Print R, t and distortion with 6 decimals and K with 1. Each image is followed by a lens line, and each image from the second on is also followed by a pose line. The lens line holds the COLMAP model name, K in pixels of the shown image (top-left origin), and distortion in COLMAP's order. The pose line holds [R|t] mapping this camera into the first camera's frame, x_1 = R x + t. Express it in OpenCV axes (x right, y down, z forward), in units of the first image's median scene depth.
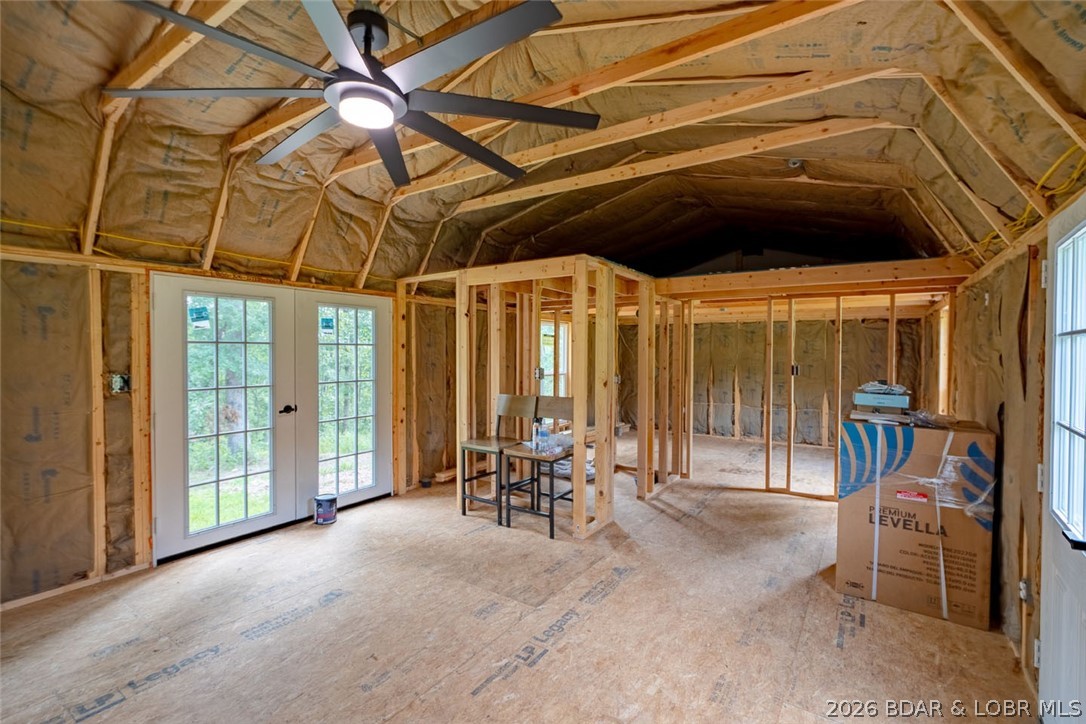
lens RADIAL K [[500.4, 0, 545.2], [0, 500.4, 362.1], [0, 0, 1]] dist [0.002229, 0.000975]
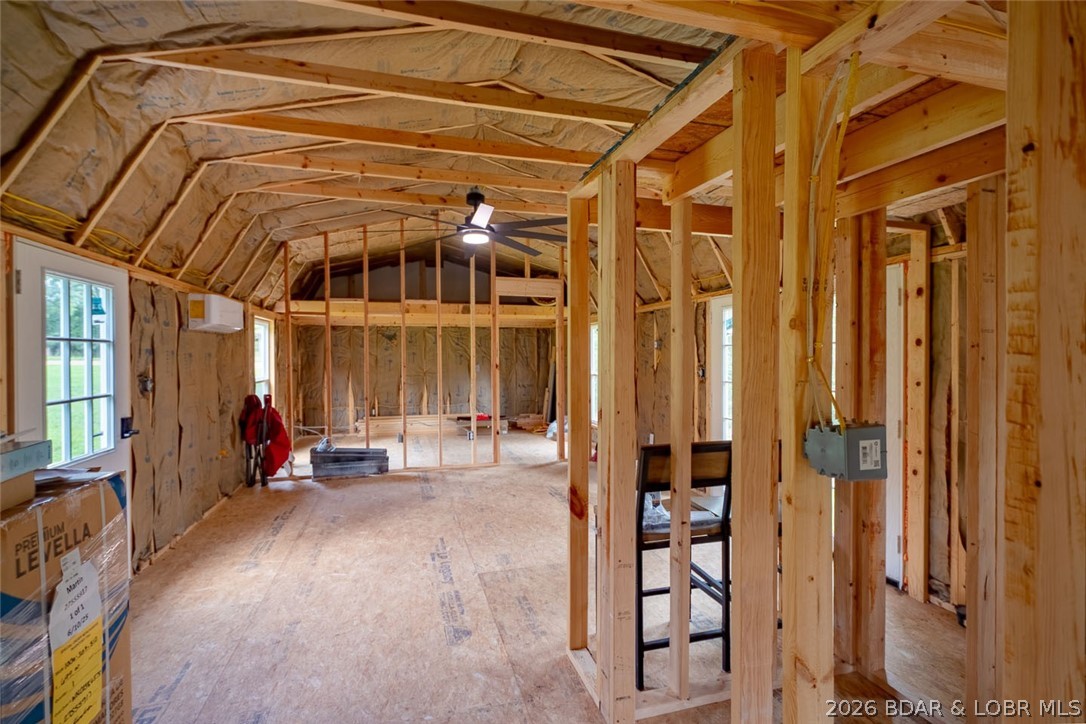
lens RADIAL K [[499.1, 0, 541.5], [0, 499.1, 354.9], [0, 0, 1]] dist [-0.000535, 0.000184]
pose [[-0.645143, 0.001981, -0.764059, 0.681358], [-0.015499, 0.999757, 0.015679, -0.031208], [0.763905, 0.021958, -0.644956, 1.635291]]
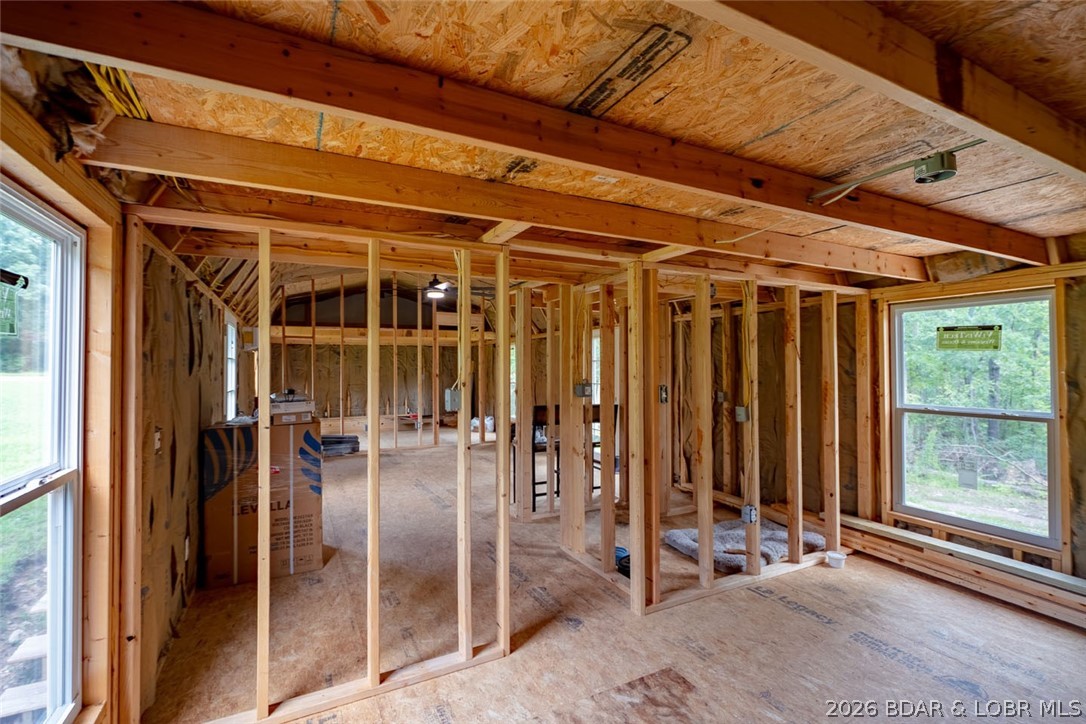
lens RADIAL K [[483.1, 0, 539.1], [0, 483.1, 357.7], [0, 0, 1]] dist [-0.000365, 0.000120]
pose [[-0.489606, -0.015142, -0.871812, 1.363816], [-0.016229, 0.999834, -0.008251, -0.037421], [0.871793, 0.010109, -0.489770, 2.041501]]
